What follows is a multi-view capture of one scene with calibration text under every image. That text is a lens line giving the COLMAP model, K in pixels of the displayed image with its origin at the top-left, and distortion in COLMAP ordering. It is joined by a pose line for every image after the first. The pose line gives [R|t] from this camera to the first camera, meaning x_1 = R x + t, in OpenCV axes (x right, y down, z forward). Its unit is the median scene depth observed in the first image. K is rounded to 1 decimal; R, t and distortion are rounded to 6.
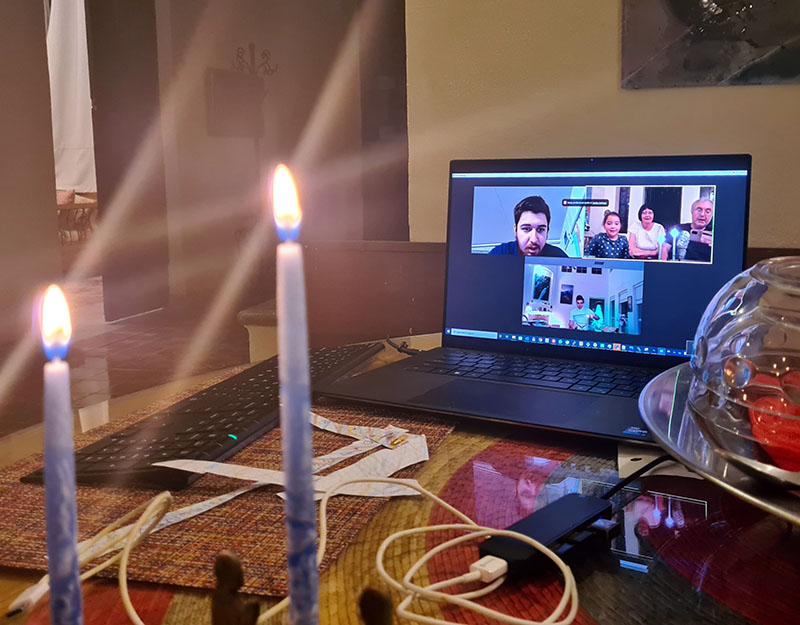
lens RADIAL K [[1004.9, 0, 400.0], [0, 1004.9, 312.5], [0, 0, 1]] dist [0.019419, -0.005216]
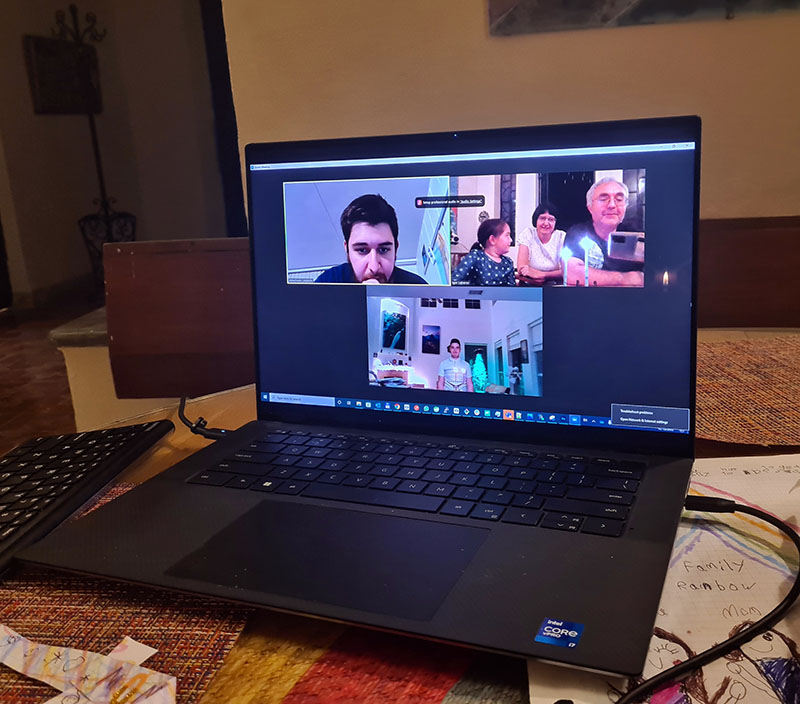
lens RADIAL K [[979.4, 0, 400.0], [0, 979.4, 352.0], [0, 0, 1]] dist [0.047339, -0.008633]
pose [[0.991203, -0.073135, 0.110308, 0.073849], [0.064560, 0.994749, 0.079408, -0.064196], [-0.115536, -0.071588, 0.990720, 0.360026]]
